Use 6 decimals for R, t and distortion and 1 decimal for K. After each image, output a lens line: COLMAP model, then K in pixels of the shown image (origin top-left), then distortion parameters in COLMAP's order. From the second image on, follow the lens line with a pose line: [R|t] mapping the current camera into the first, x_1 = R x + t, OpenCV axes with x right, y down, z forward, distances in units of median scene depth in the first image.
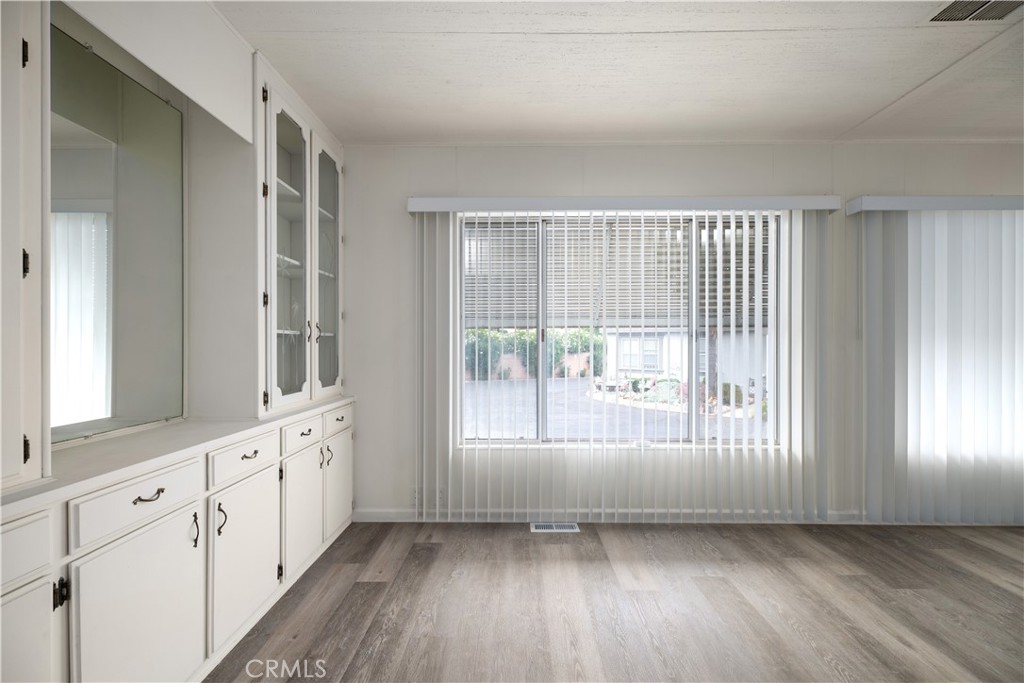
lens RADIAL K [[483.5, 0, 512.0], [0, 483.5, 341.5], [0, 0, 1]] dist [0.000691, 0.000149]
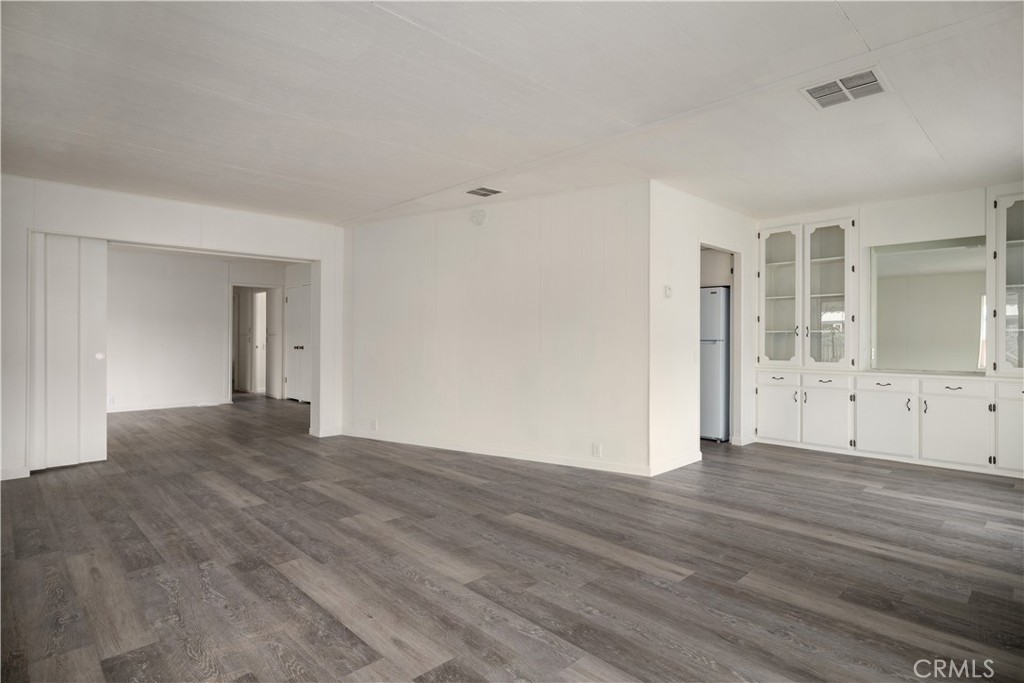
lens RADIAL K [[537.6, 0, 512.0], [0, 537.6, 341.5], [0, 0, 1]] dist [0.001142, -0.000357]
pose [[-0.714383, 0.003225, -0.699747, 1.662485], [-0.000441, 0.999987, 0.005059, 0.003119], [0.699755, 0.003923, -0.714373, 0.846304]]
